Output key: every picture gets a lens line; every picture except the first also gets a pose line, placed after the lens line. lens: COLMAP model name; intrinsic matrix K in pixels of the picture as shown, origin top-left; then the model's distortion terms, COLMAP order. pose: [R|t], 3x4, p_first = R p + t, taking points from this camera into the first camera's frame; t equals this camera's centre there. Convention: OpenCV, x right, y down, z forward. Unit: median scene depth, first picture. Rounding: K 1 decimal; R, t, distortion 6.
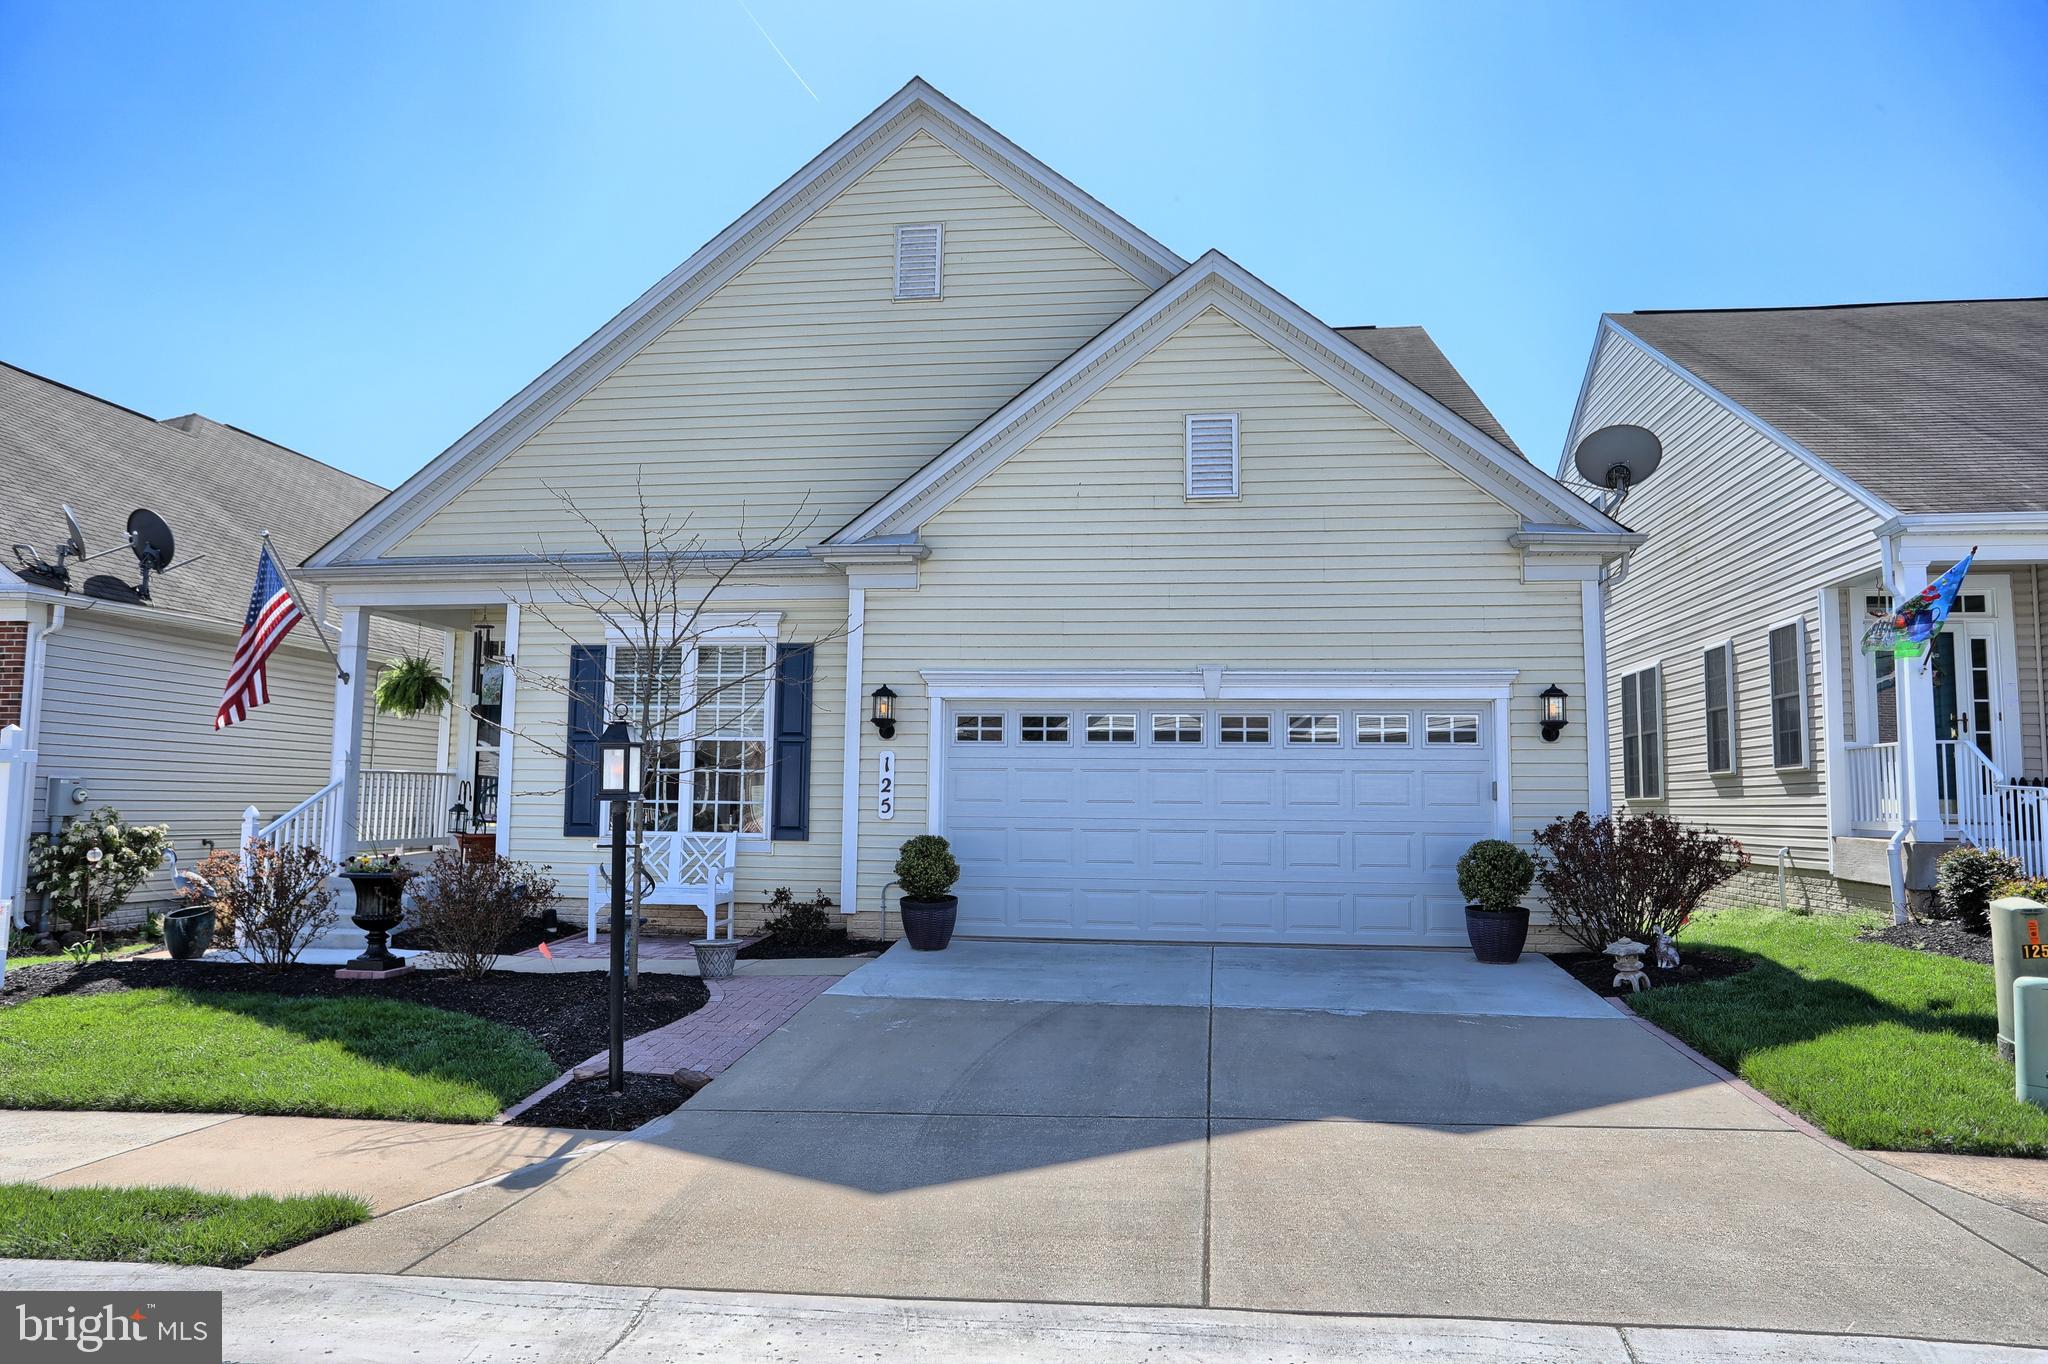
lens RADIAL K [[1364.3, 0, 1024.0], [0, 1364.3, 682.0], [0, 0, 1]] dist [-0.059393, 0.057093]
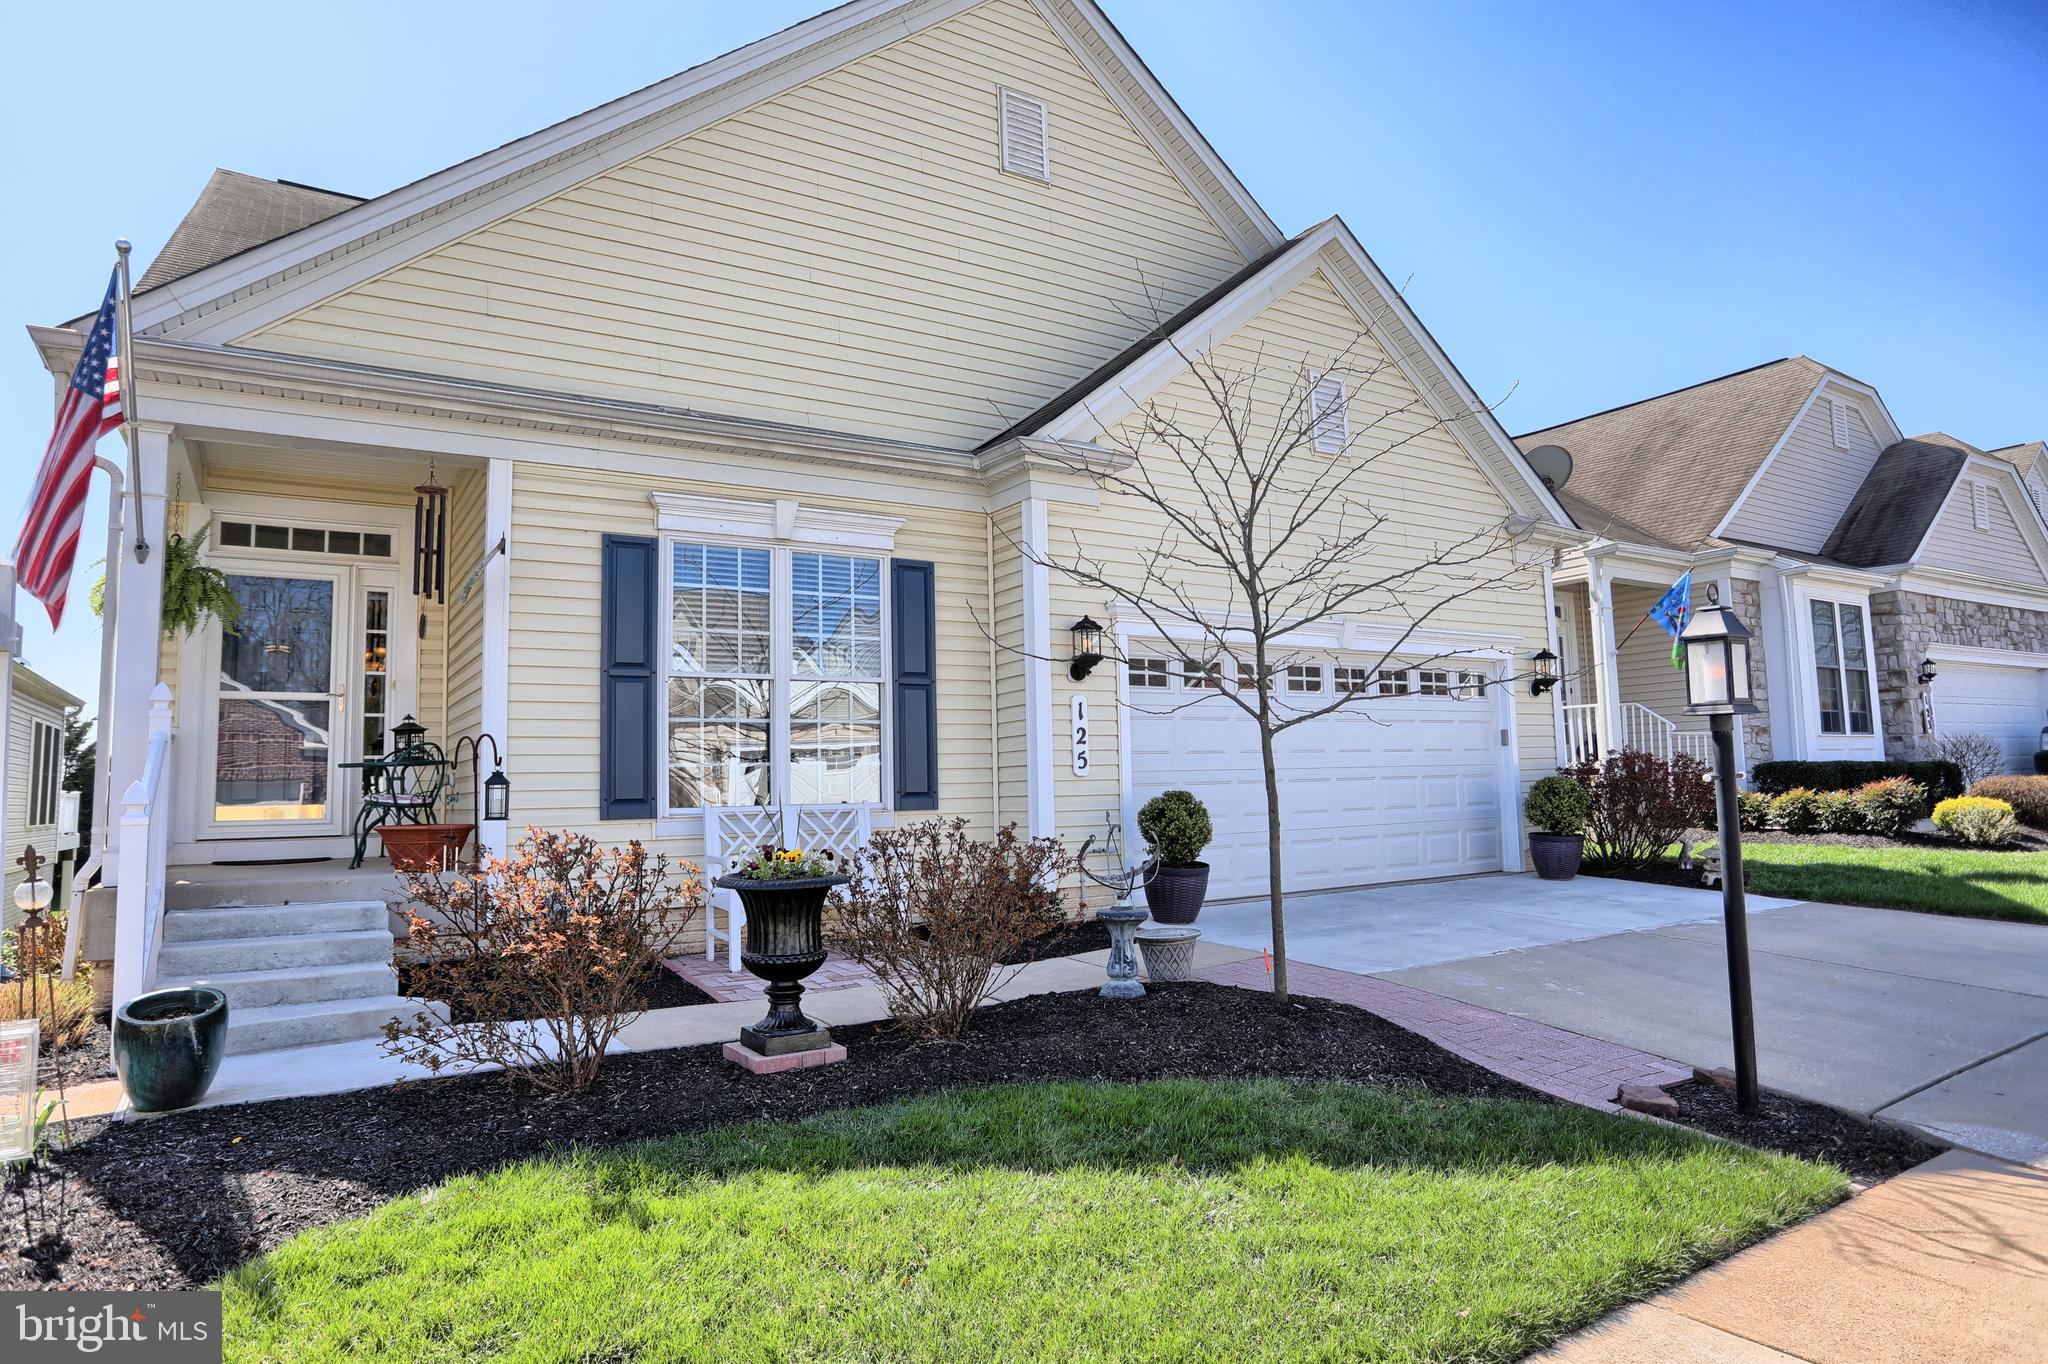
lens RADIAL K [[1193.9, 0, 1024.0], [0, 1193.9, 682.0], [0, 0, 1]] dist [-0.076285, 0.050295]
pose [[0.760909, 0.027578, 0.648273, -0.599050], [-0.025268, 0.999598, -0.012866, 0.052484], [-0.648367, -0.006590, 0.761300, 0.459115]]
